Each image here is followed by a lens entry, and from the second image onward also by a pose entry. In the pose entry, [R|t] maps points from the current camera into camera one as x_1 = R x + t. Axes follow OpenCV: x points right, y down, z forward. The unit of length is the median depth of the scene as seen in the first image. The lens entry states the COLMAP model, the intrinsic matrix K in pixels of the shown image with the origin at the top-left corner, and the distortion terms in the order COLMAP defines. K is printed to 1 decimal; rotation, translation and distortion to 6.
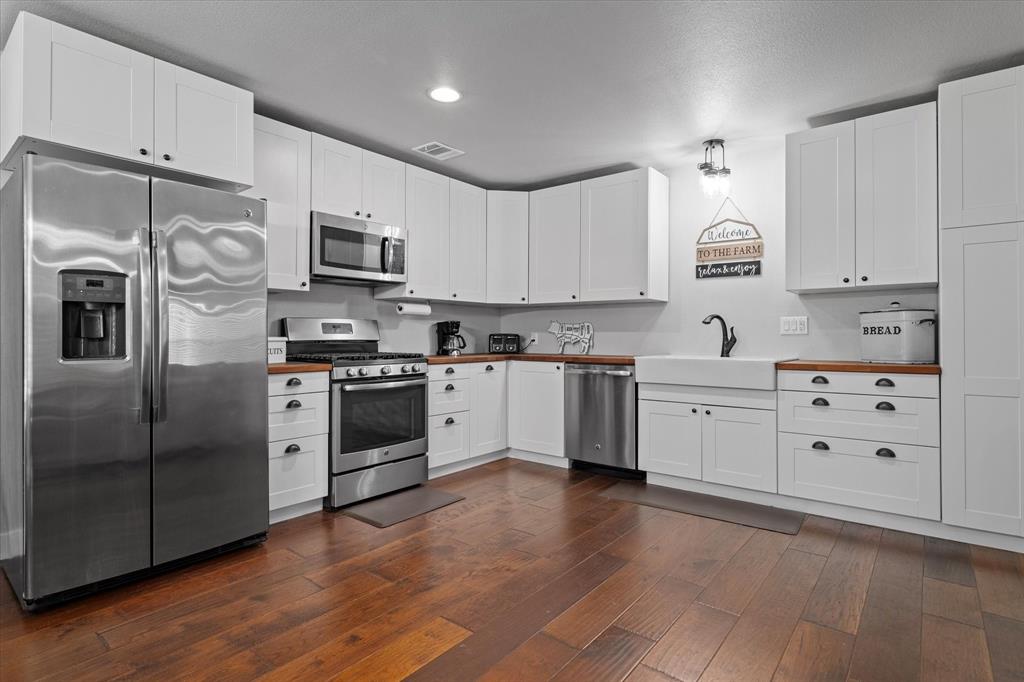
lens RADIAL K [[506.1, 0, 512.0], [0, 506.1, 341.0], [0, 0, 1]] dist [0.000350, 0.000142]
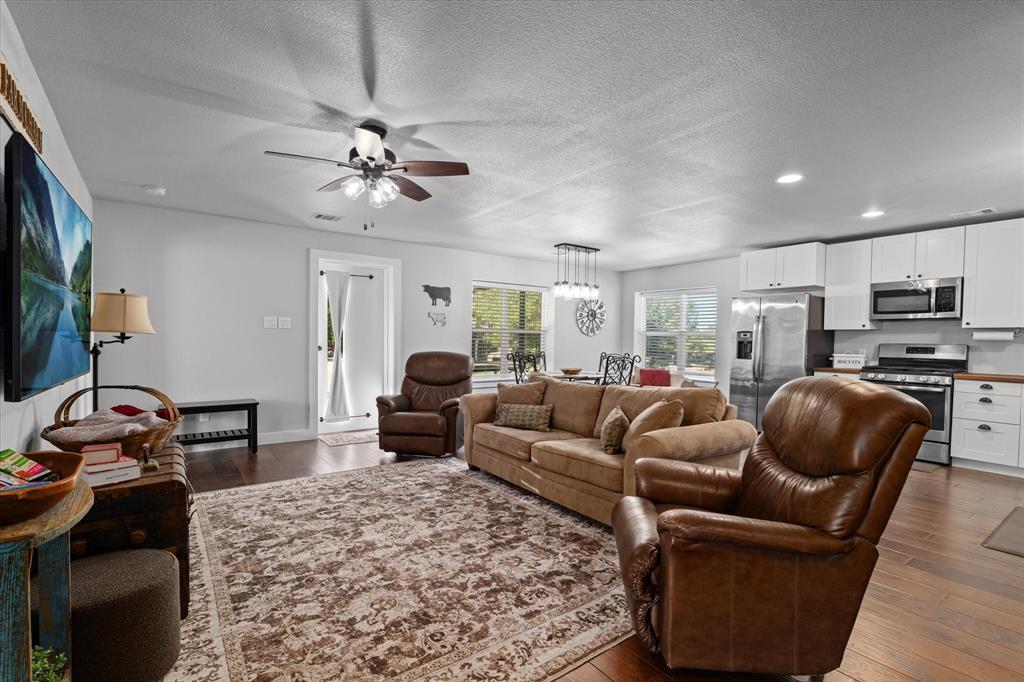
lens RADIAL K [[506.1, 0, 512.0], [0, 506.1, 341.0], [0, 0, 1]] dist [0.000350, 0.000142]
pose [[-0.231379, 0.003355, -0.972858, 1.411198], [-0.021761, 0.999726, 0.008623, -0.039666], [0.972620, 0.023166, -0.231242, 0.170419]]
